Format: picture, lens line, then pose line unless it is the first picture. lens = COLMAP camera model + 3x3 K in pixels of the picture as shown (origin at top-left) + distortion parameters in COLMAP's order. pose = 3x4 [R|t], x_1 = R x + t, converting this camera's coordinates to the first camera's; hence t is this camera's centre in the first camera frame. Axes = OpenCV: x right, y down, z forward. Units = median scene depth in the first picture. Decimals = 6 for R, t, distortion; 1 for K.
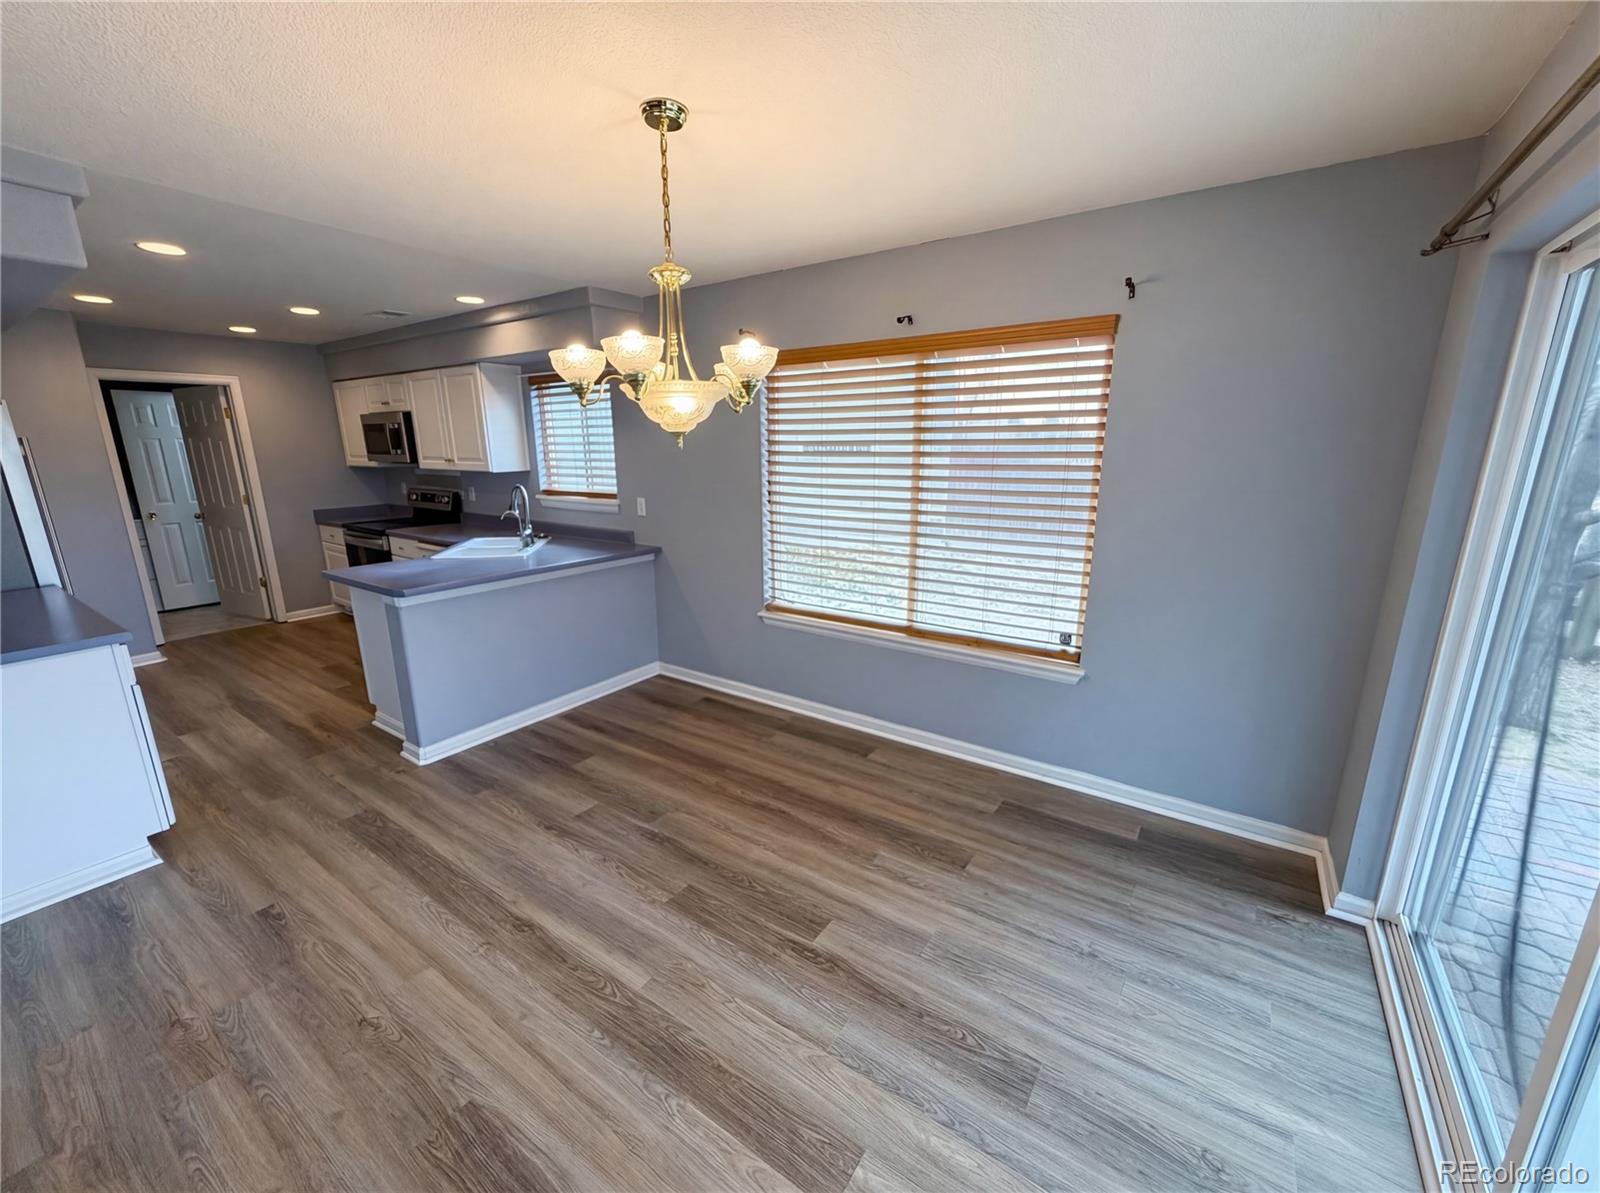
lens RADIAL K [[637.4, 0, 800.0], [0, 637.4, 596.5], [0, 0, 1]] dist [-0.000897, -0.000748]
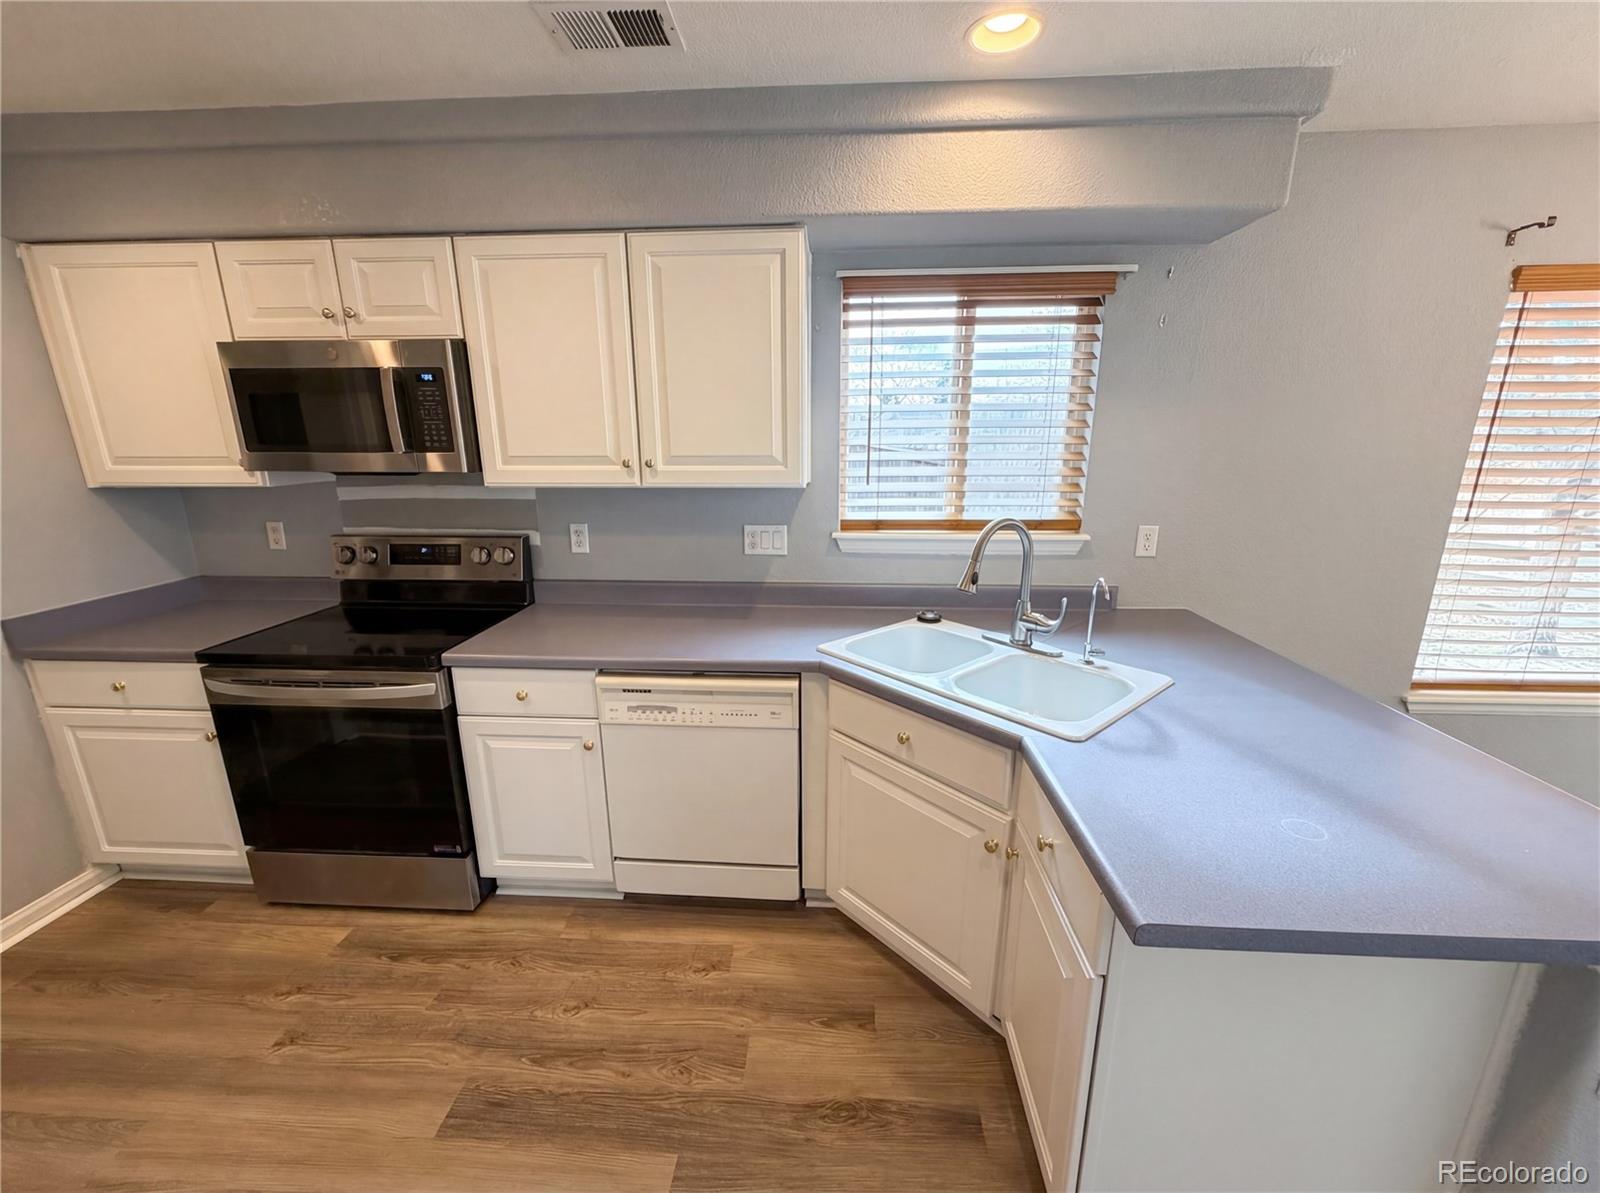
lens RADIAL K [[637.4, 0, 800.0], [0, 637.4, 596.5], [0, 0, 1]] dist [-0.000897, -0.000748]
pose [[0.857232, -0.127048, 0.499011, -0.656667], [0.123055, 0.991550, 0.041056, -0.128993], [-0.500010, 0.026211, 0.865623, 0.578162]]
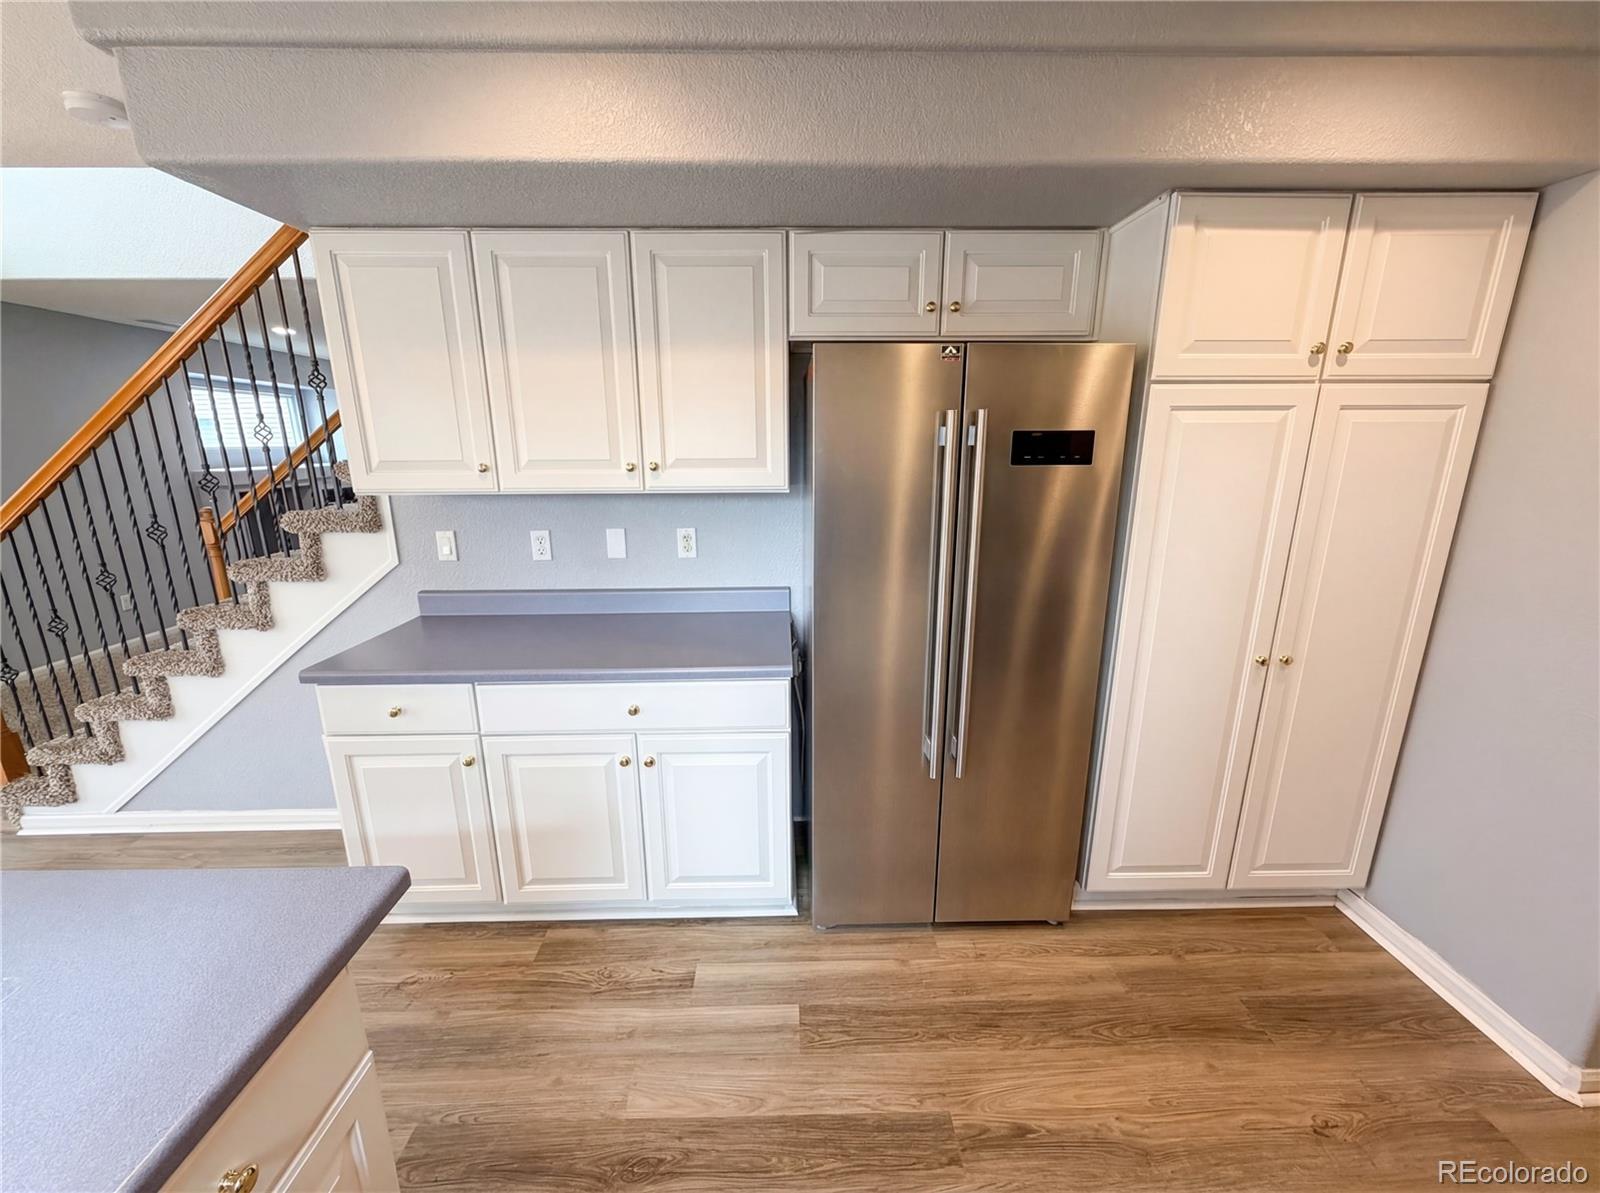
lens RADIAL K [[637.4, 0, 800.0], [0, 637.4, 596.5], [0, 0, 1]] dist [-0.000897, -0.000748]
pose [[0.811570, -0.144110, 0.566204, -0.688882], [0.142053, 0.988693, 0.048029, -0.134322], [-0.566723, 0.041452, 0.822865, 0.600116]]
